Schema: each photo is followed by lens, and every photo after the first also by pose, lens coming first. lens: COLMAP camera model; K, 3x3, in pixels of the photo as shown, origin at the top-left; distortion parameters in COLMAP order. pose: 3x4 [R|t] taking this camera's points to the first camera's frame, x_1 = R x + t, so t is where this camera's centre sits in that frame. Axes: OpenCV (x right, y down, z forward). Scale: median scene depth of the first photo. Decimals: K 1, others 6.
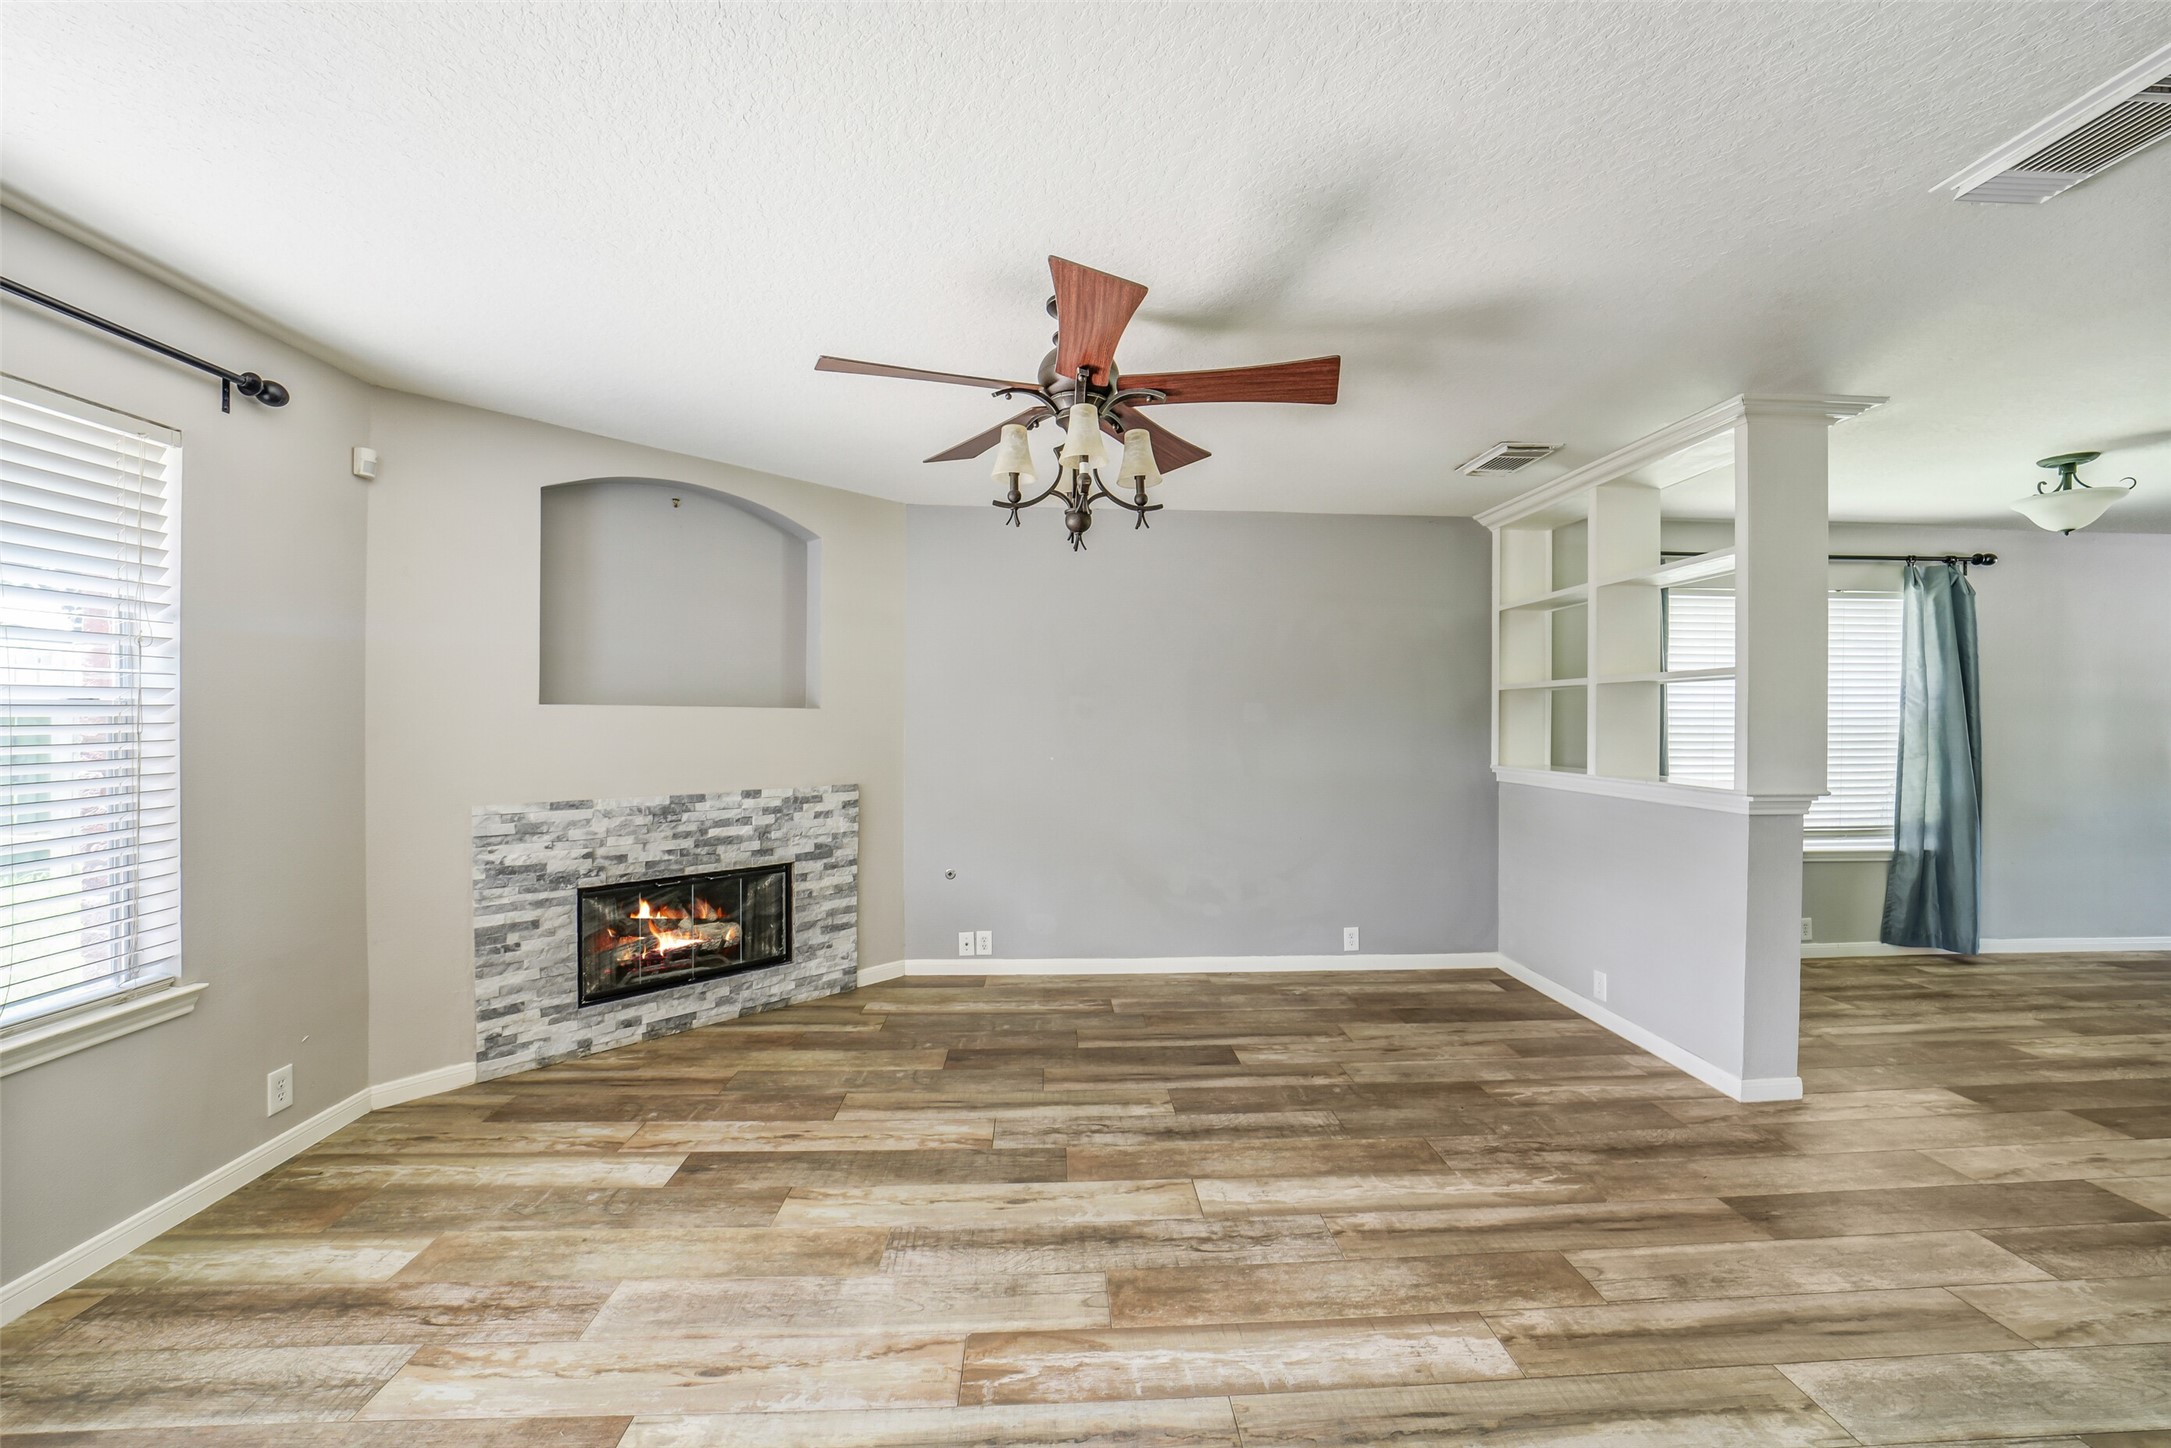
lens RADIAL K [[855.8, 0, 1094.8], [0, 855.8, 712.7], [0, 0, 1]] dist [-0.037569, 0.008867]
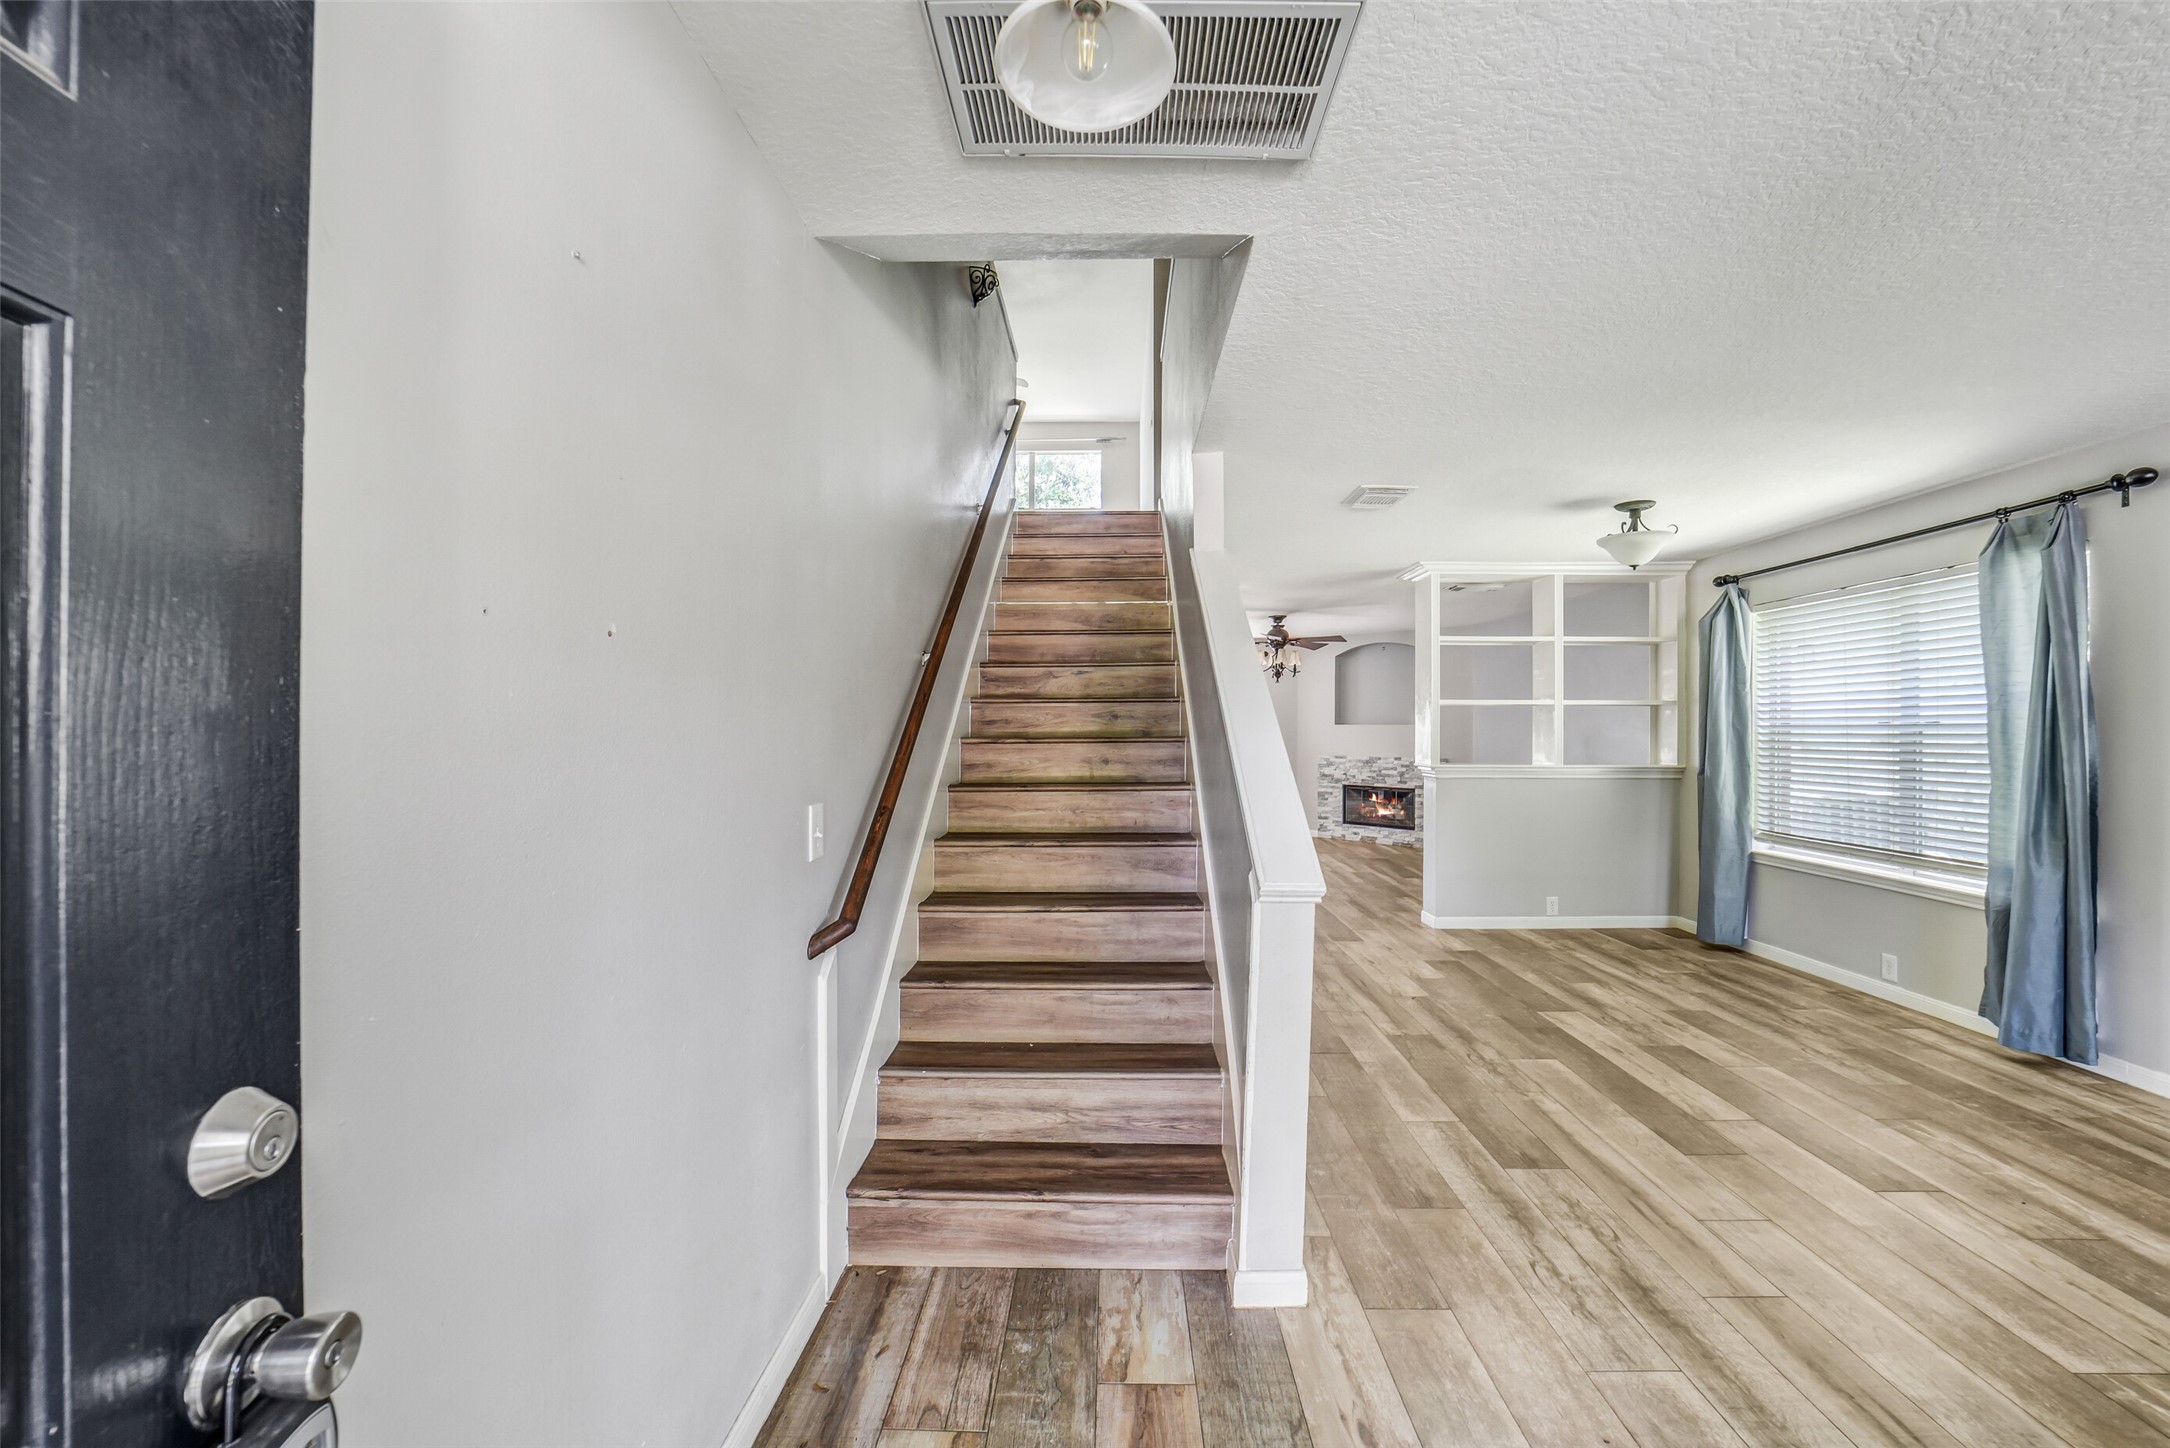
lens RADIAL K [[855.4, 0, 1094.3], [0, 855.4, 712.7], [0, 0, 1]] dist [-0.037569, 0.008867]
pose [[-0.079642, -0.023289, -0.996551, 2.482319], [0.002215, 0.999720, -0.023540, 0.017002], [0.996821, -0.004082, -0.079568, 0.332158]]
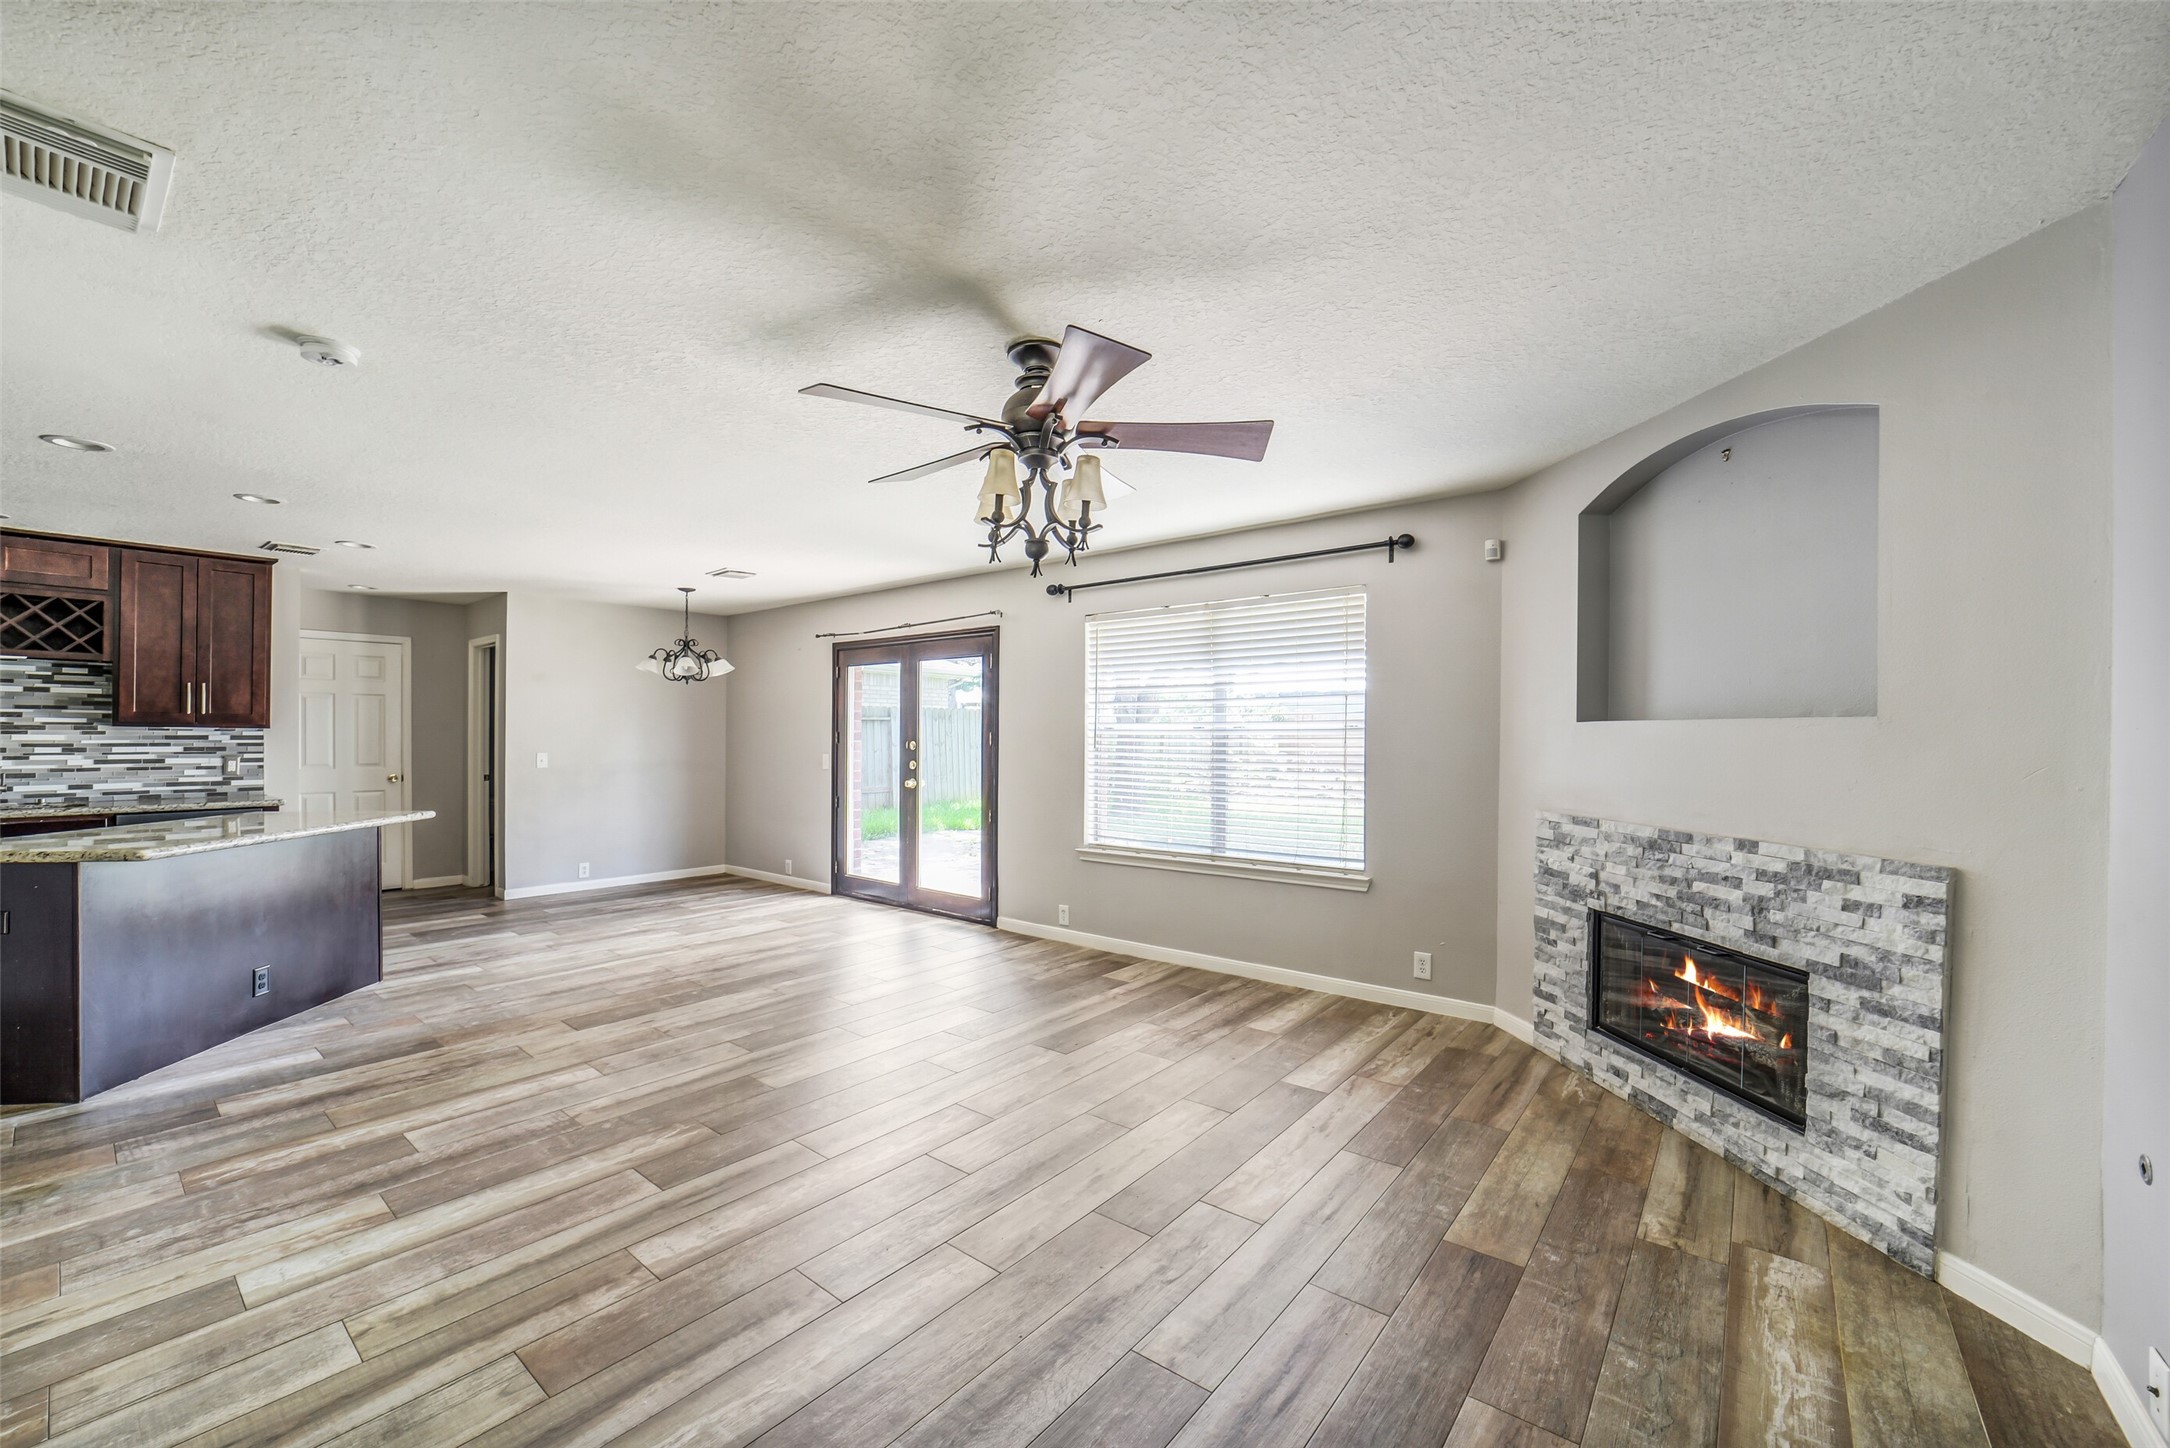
lens RADIAL K [[861.8, 0, 1097.1], [0, 861.8, 735.5], [0, 0, 1]] dist [-0.035669, 0.009276]
pose [[-0.662939, -0.006538, -0.748645, 0.500457], [-0.000010, 0.999962, -0.008724, 0.015137], [0.748673, -0.005776, -0.662914, 1.187197]]
